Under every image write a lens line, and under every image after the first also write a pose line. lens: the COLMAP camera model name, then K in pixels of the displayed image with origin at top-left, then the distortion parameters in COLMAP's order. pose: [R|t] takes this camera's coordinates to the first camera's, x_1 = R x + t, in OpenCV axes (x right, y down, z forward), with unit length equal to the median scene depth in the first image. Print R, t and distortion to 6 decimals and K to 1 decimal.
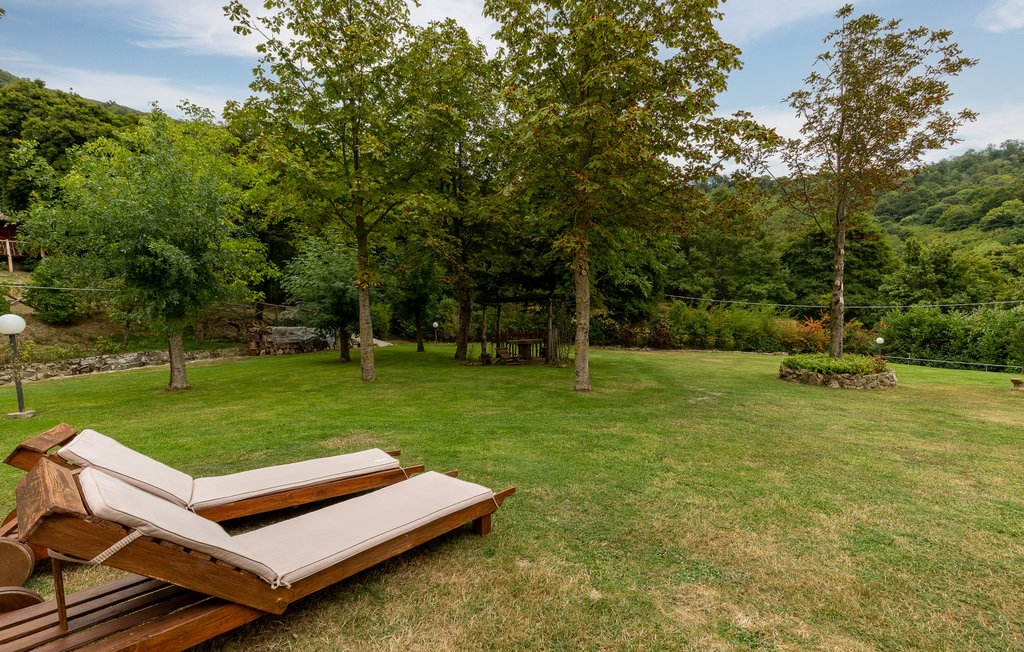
lens RADIAL K [[456.2, 0, 512.0], [0, 456.2, 326.0], [0, 0, 1]] dist [0.001543, 0.000041]
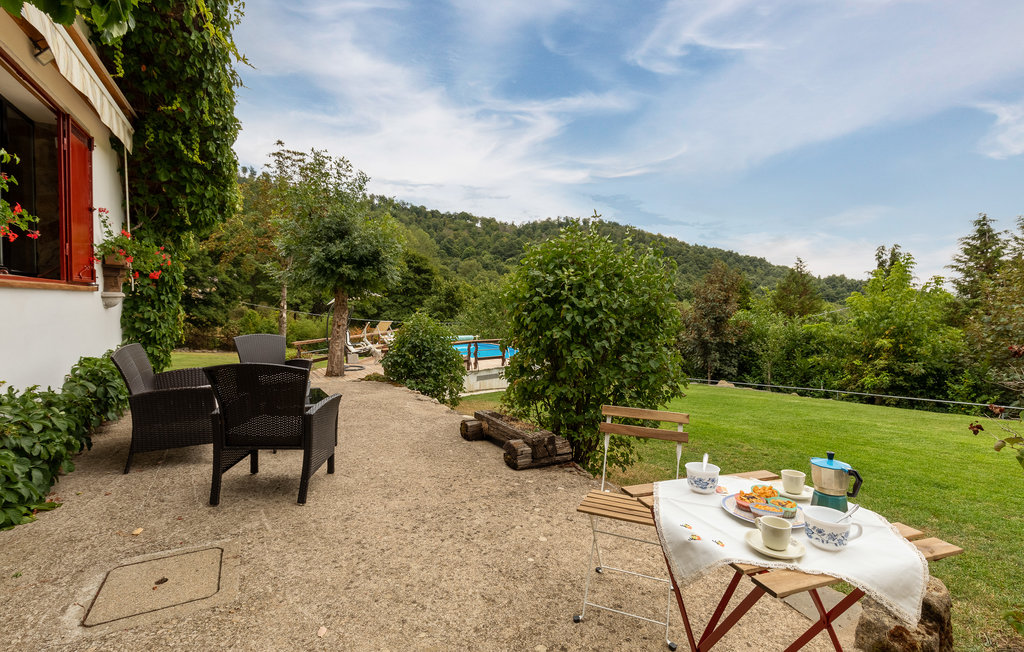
lens RADIAL K [[453.2, 0, 512.0], [0, 453.2, 326.0], [0, 0, 1]] dist [-0.001720, -0.000292]
pose [[0.765253, 0.037507, 0.642636, 0.093299], [-0.024559, 0.999275, -0.029077, 0.002368], [-0.643261, 0.006468, 0.765620, -0.221356]]
